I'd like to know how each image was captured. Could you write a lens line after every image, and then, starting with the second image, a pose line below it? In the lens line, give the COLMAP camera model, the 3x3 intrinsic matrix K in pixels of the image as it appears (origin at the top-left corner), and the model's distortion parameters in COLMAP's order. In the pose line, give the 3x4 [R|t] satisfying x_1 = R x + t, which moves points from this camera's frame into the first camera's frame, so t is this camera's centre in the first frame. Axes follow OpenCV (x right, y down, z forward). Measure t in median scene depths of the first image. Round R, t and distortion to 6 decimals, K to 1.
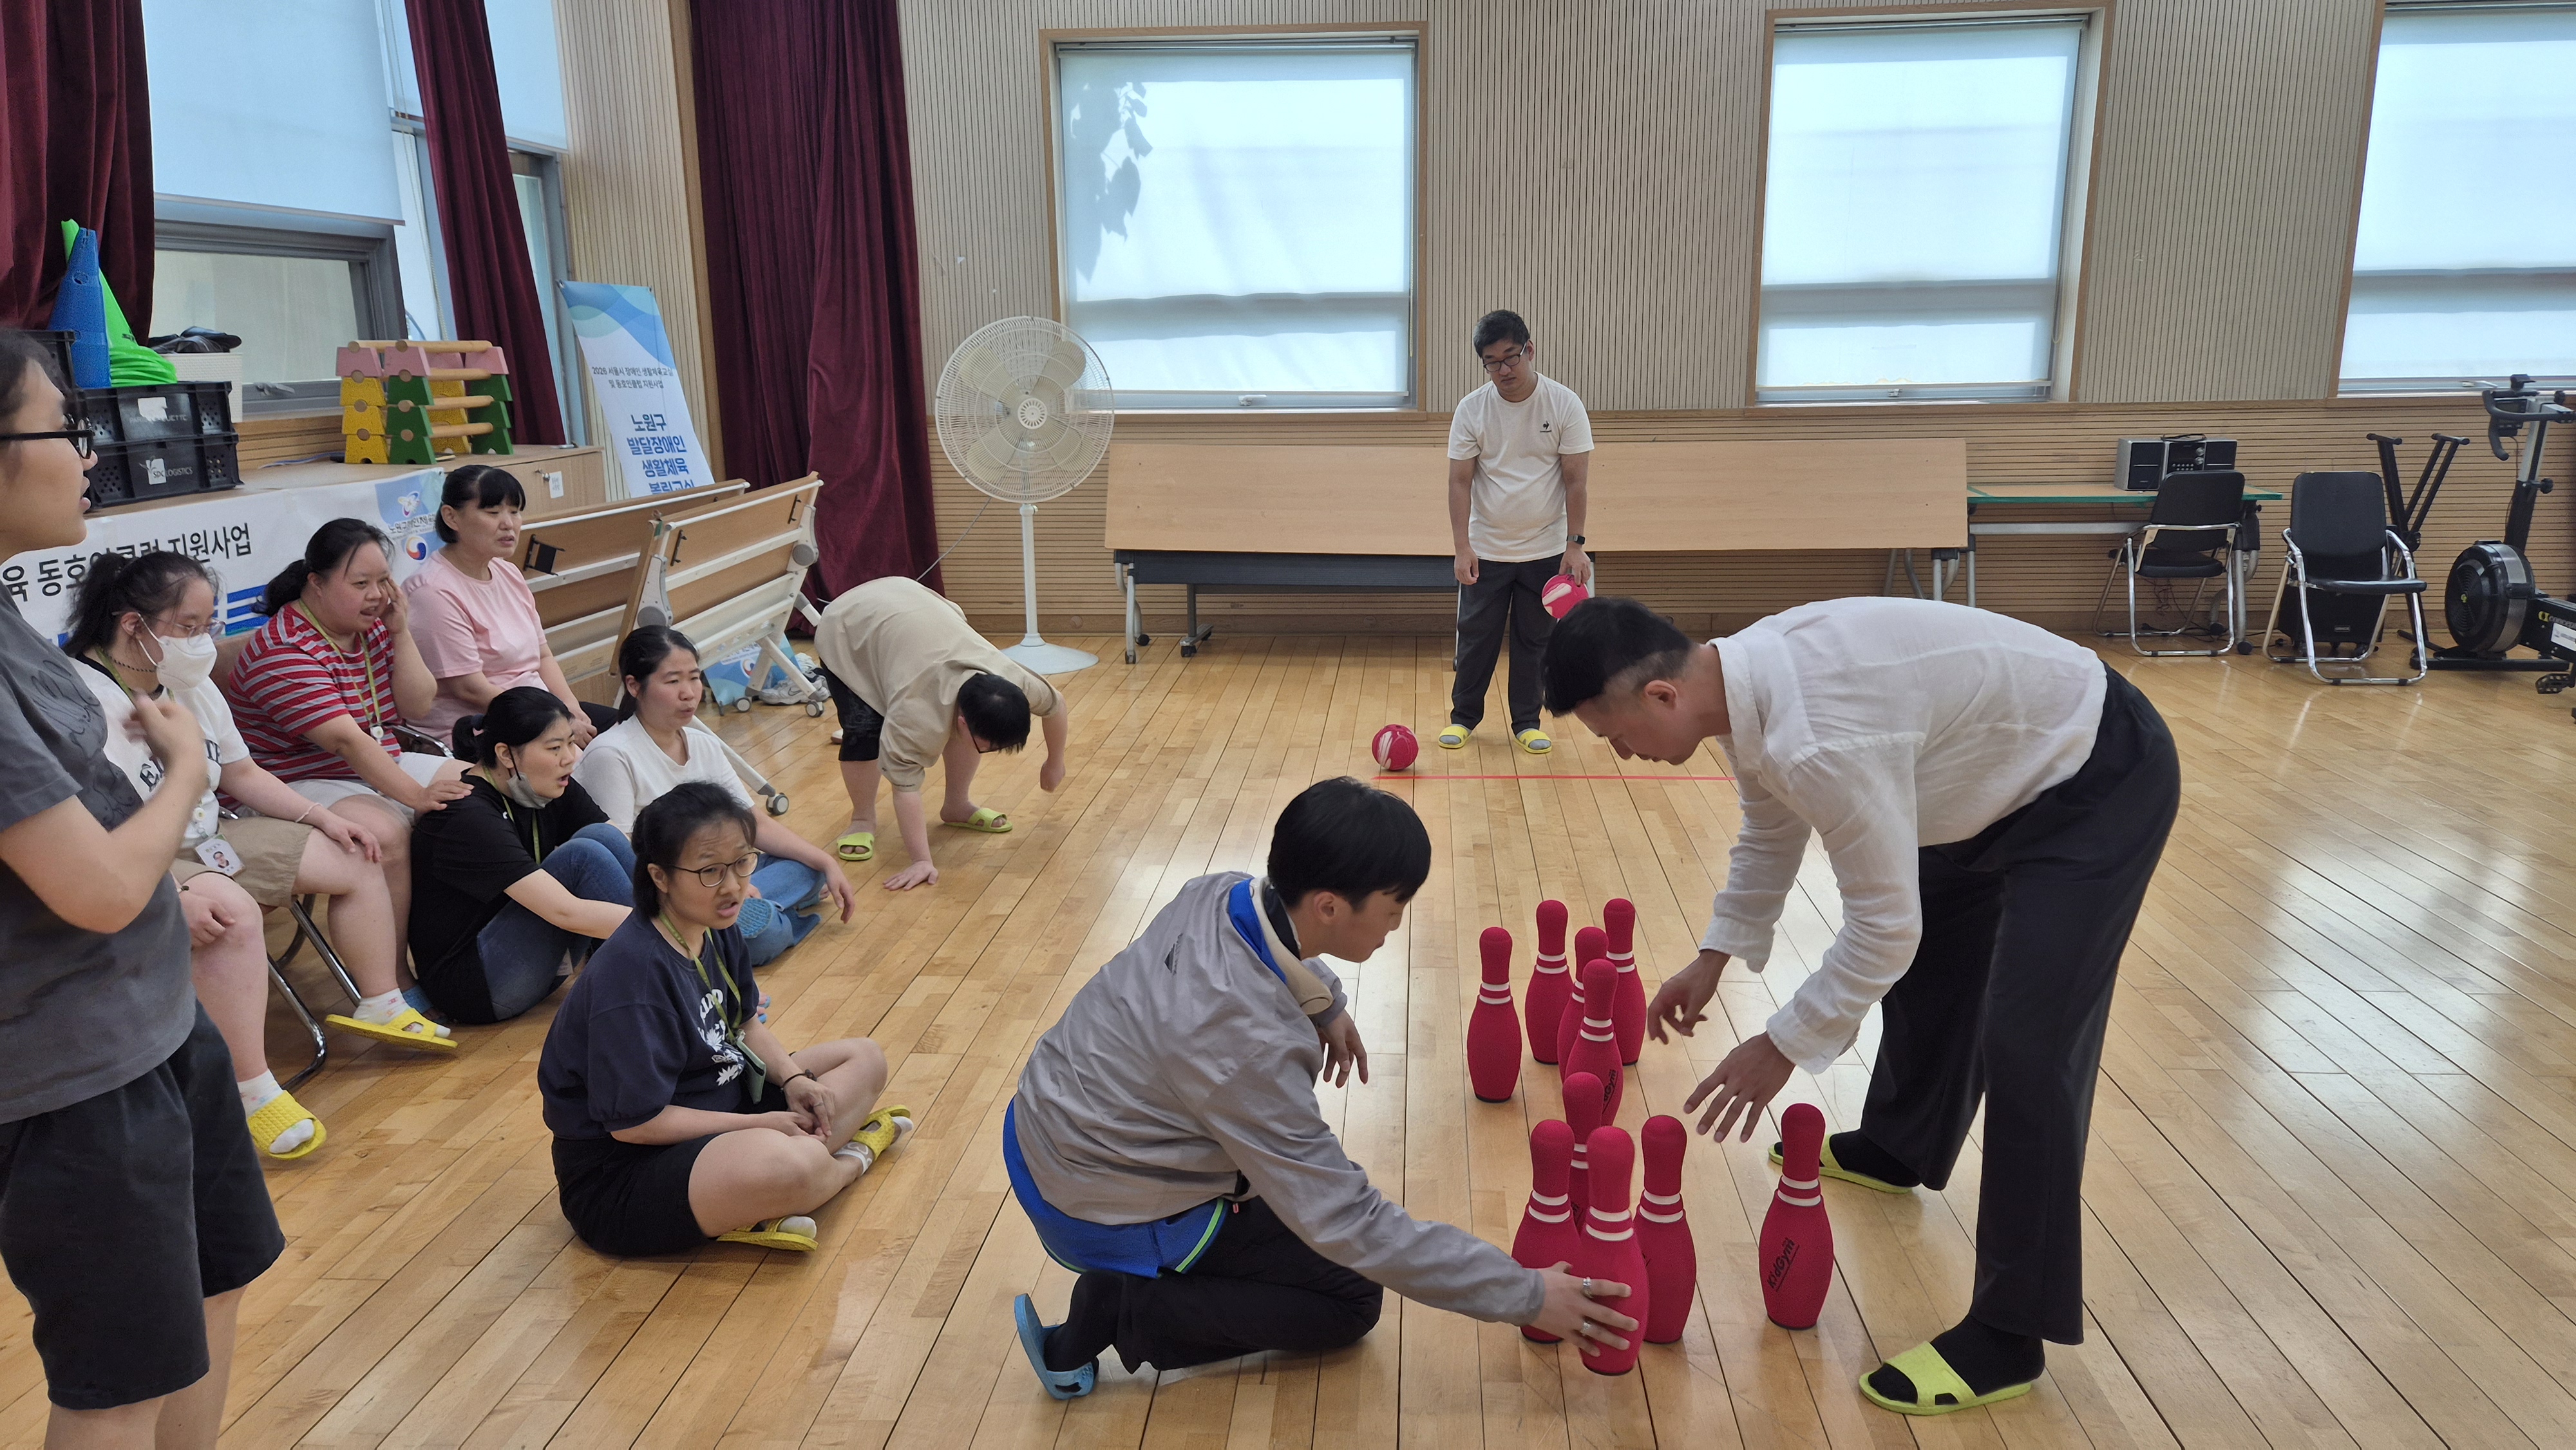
lens RADIAL K [[1715.4, 0, 1278.3], [0, 1715.4, 723.7], [0, 0, 1]] dist [0.075456, -0.058742]
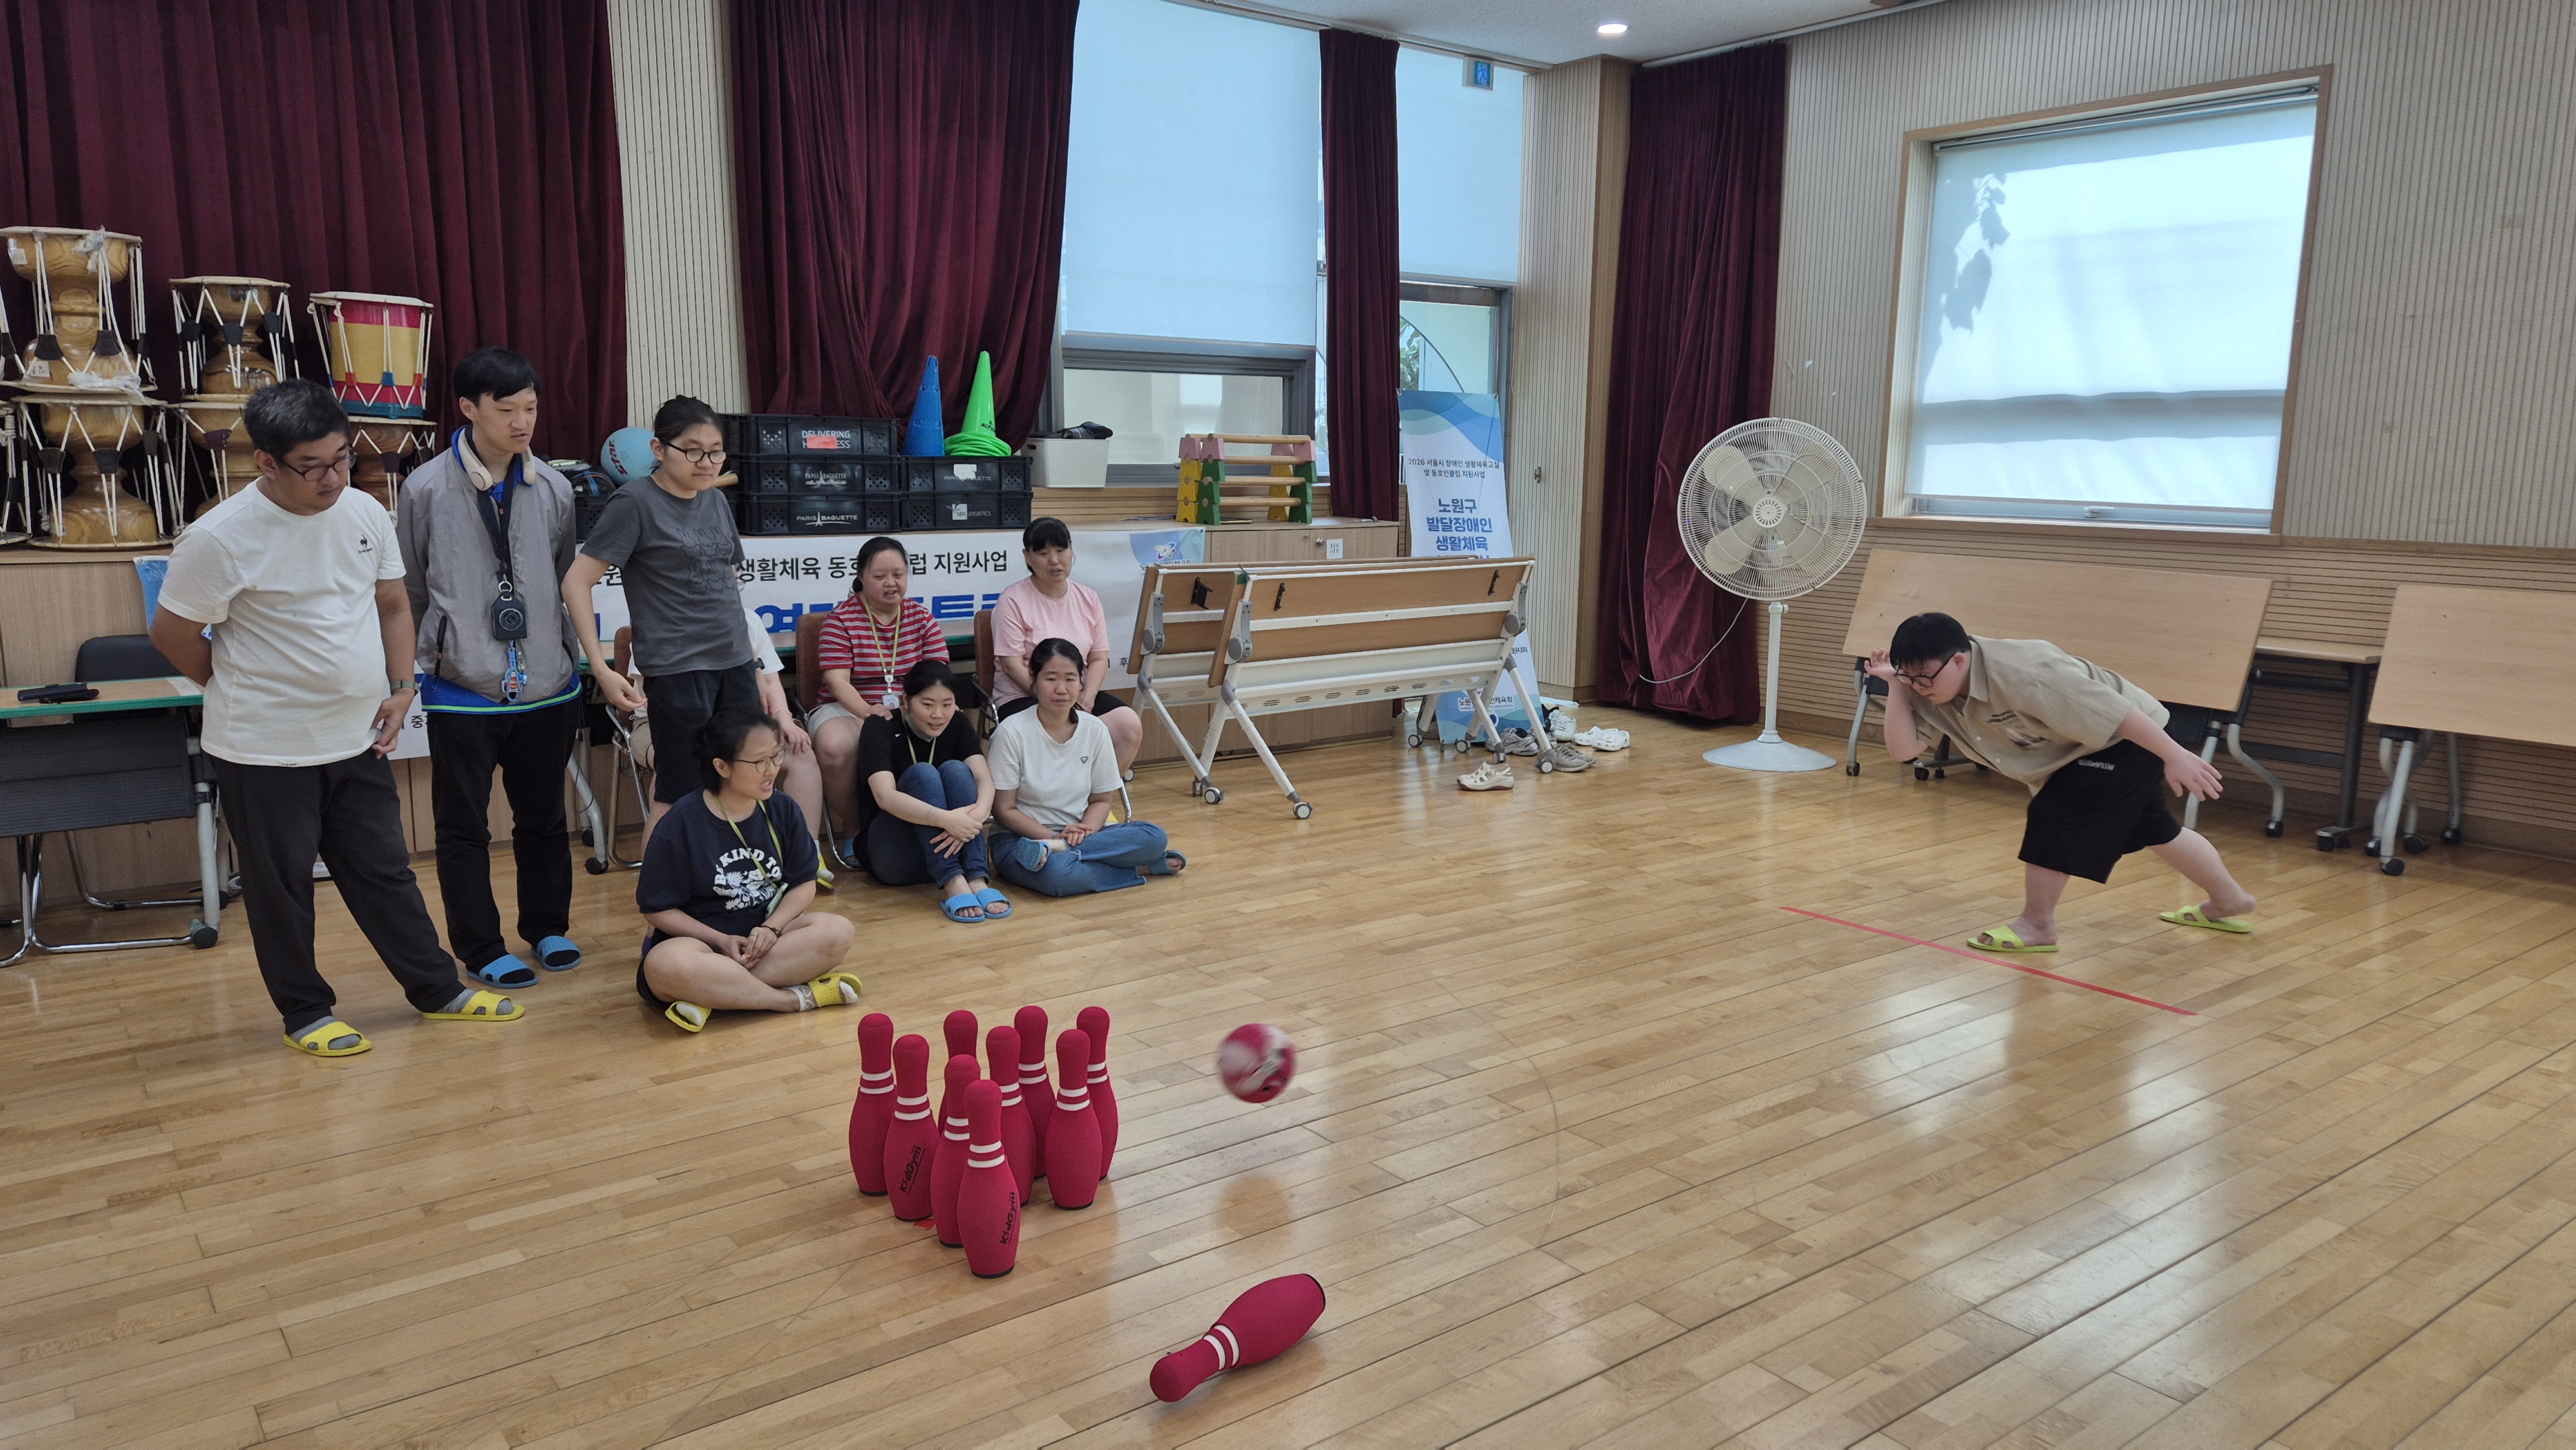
lens RADIAL K [[1715.4, 0, 1289.2], [0, 1715.4, 728.0], [0, 0, 1]] dist [0.075456, -0.058742]
pose [[0.681359, 0.136130, -0.719179, 0.407925], [-0.178977, 0.983713, 0.016637, -0.022057], [0.709731, 0.117381, 0.694625, 0.115577]]
